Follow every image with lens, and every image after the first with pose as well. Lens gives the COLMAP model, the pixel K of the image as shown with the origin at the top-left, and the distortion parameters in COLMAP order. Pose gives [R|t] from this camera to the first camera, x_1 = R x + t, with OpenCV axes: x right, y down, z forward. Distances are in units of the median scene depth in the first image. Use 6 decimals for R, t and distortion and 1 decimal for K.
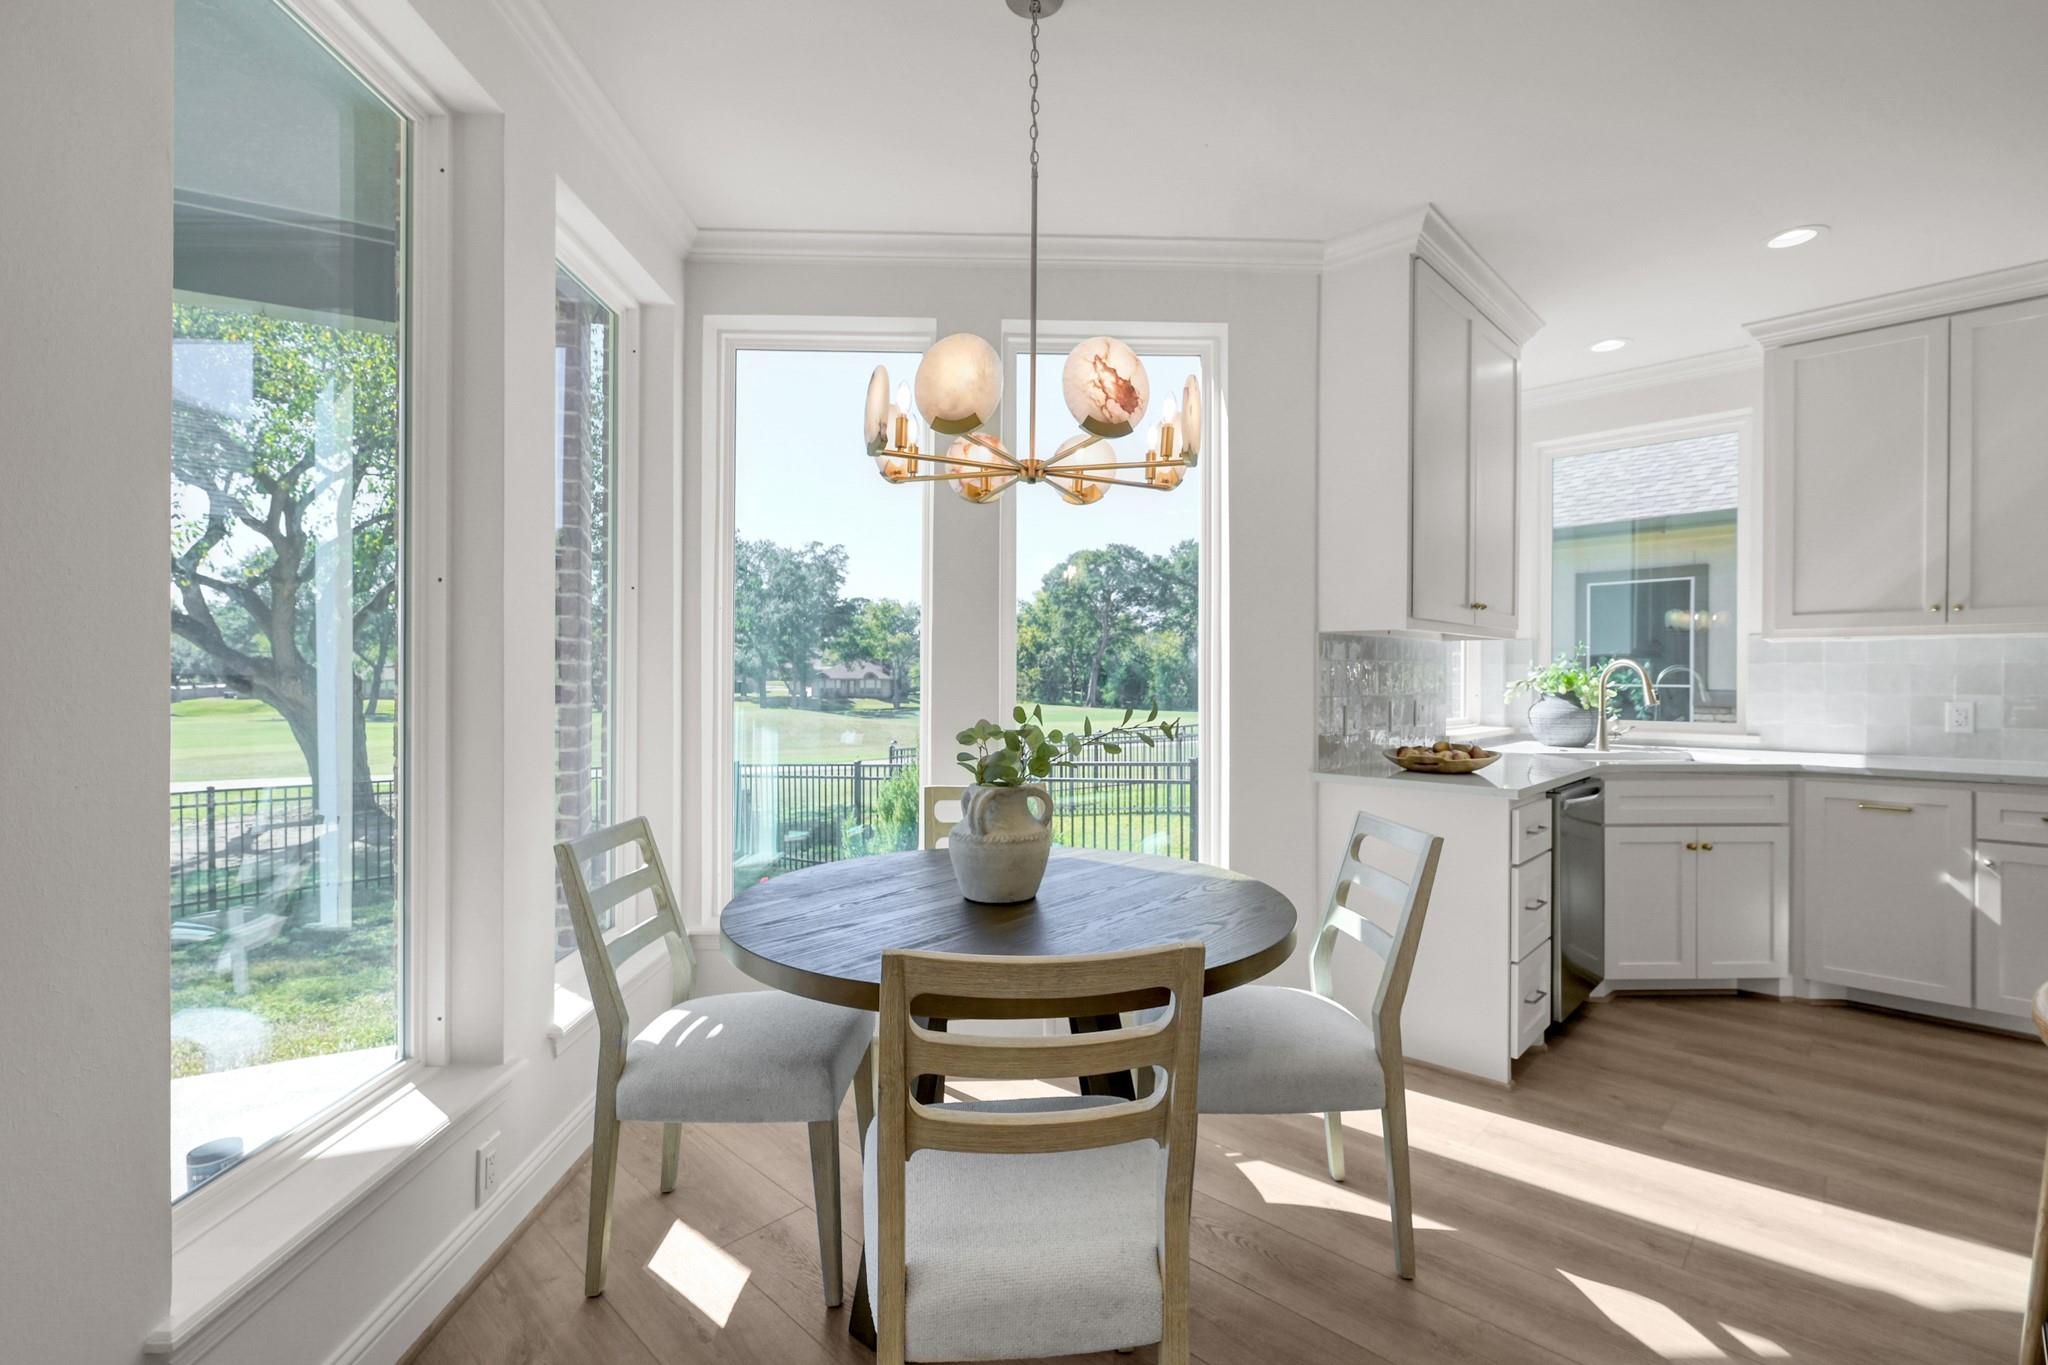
lens RADIAL K [[885.3, 0, 1016.1], [0, 885.3, 681.9], [0, 0, 1]] dist [0.000443, 0.000485]
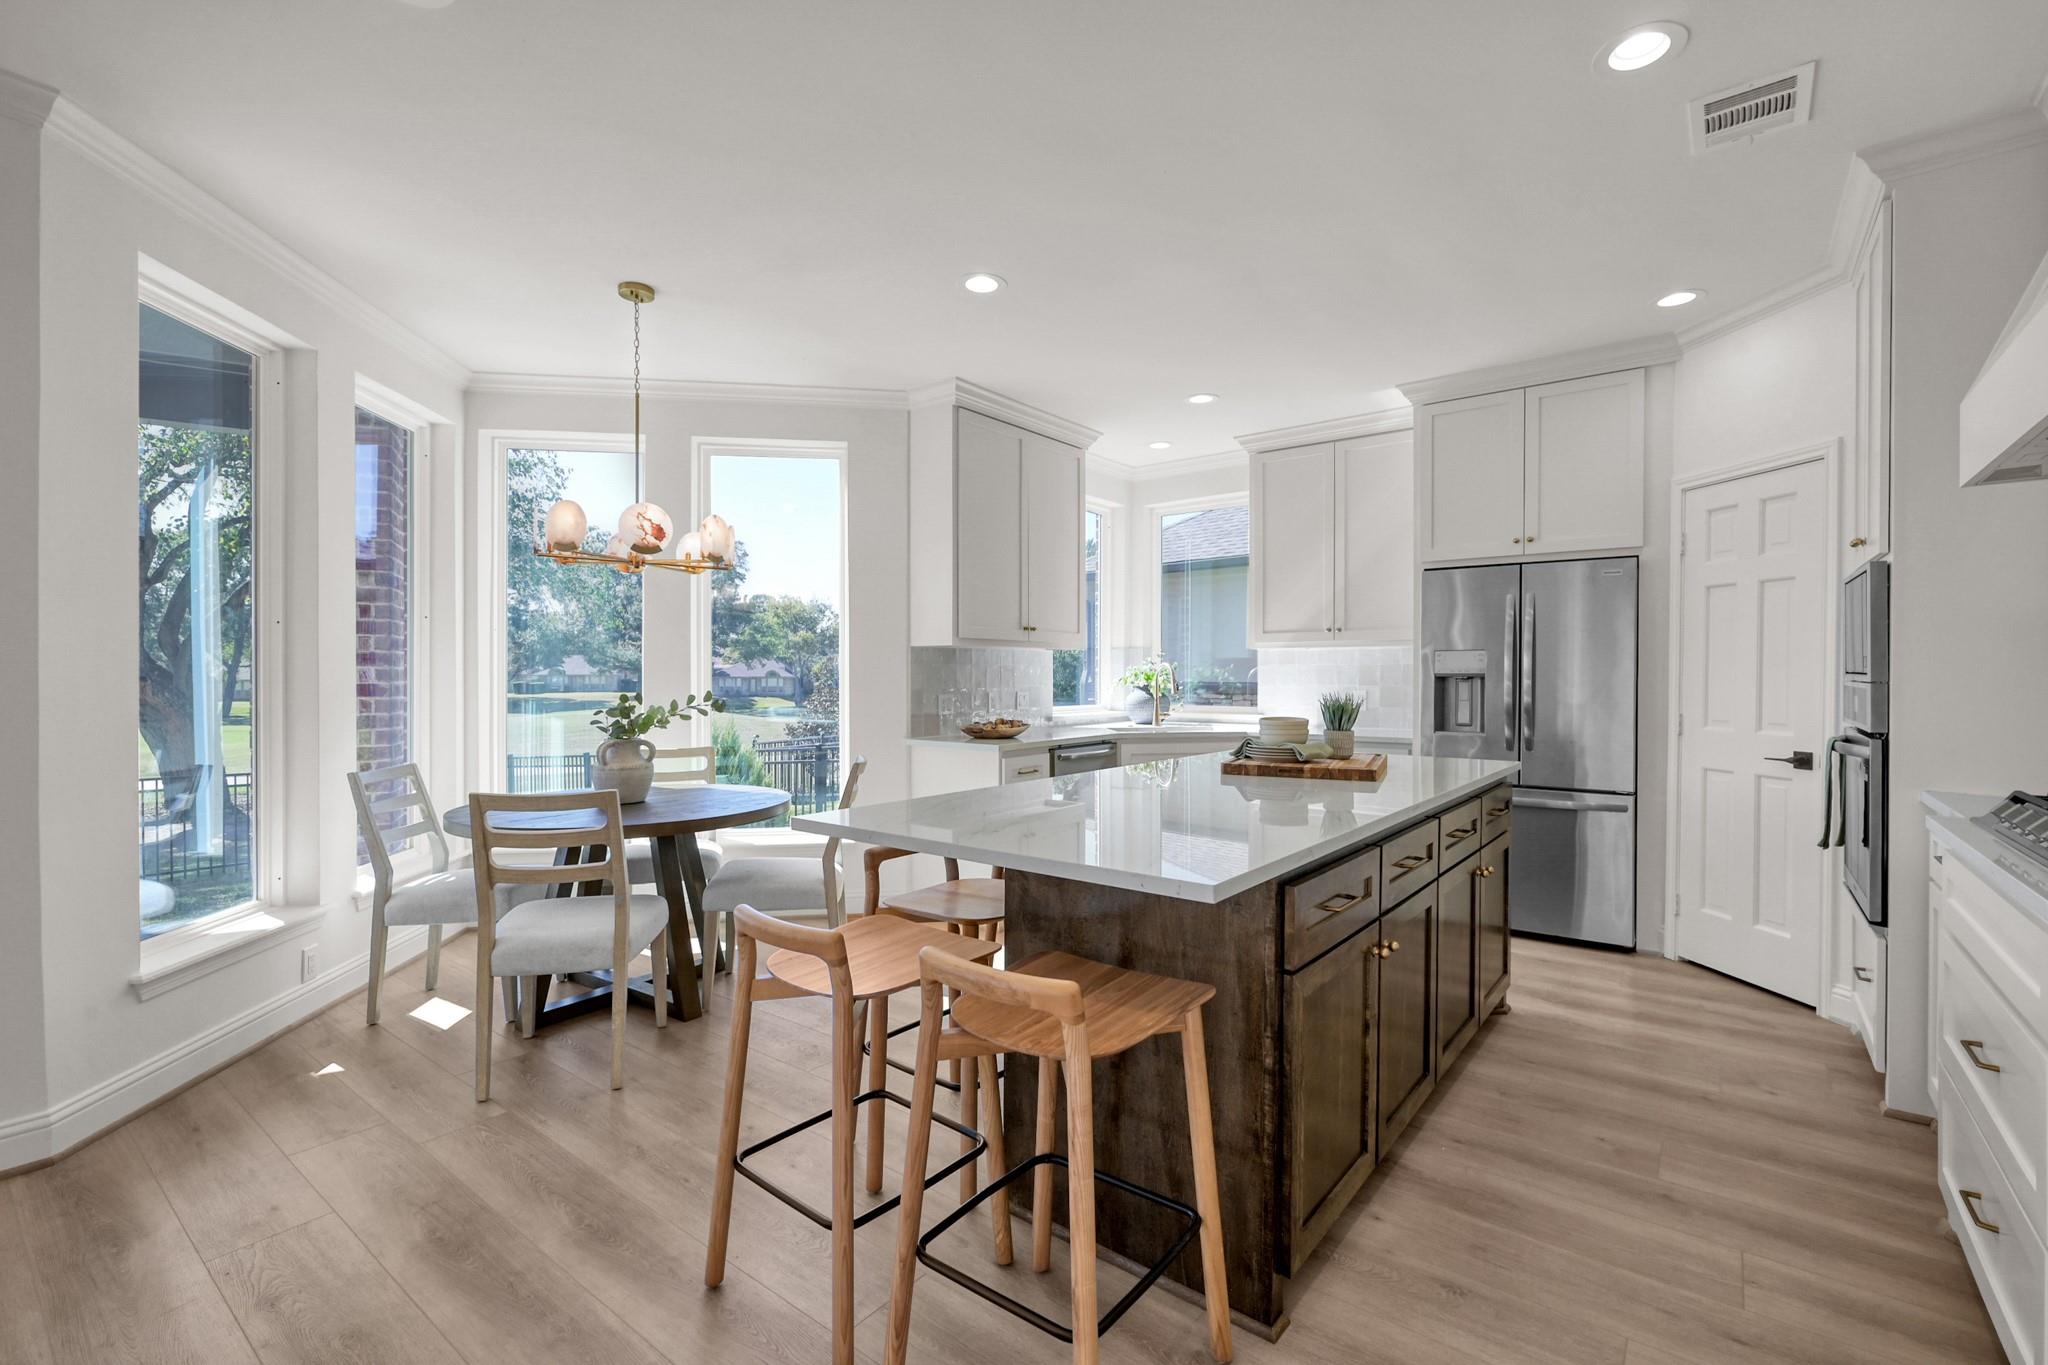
lens RADIAL K [[897.3, 0, 1032.7], [0, 897.3, 681.7], [0, 0, 1]] dist [-0.000962, -0.000359]
pose [[0.994532, -0.004746, 0.104326, 0.378106], [0.004476, 0.999986, 0.002820, 0.000766], [-0.104338, -0.002338, 0.994539, -0.534645]]
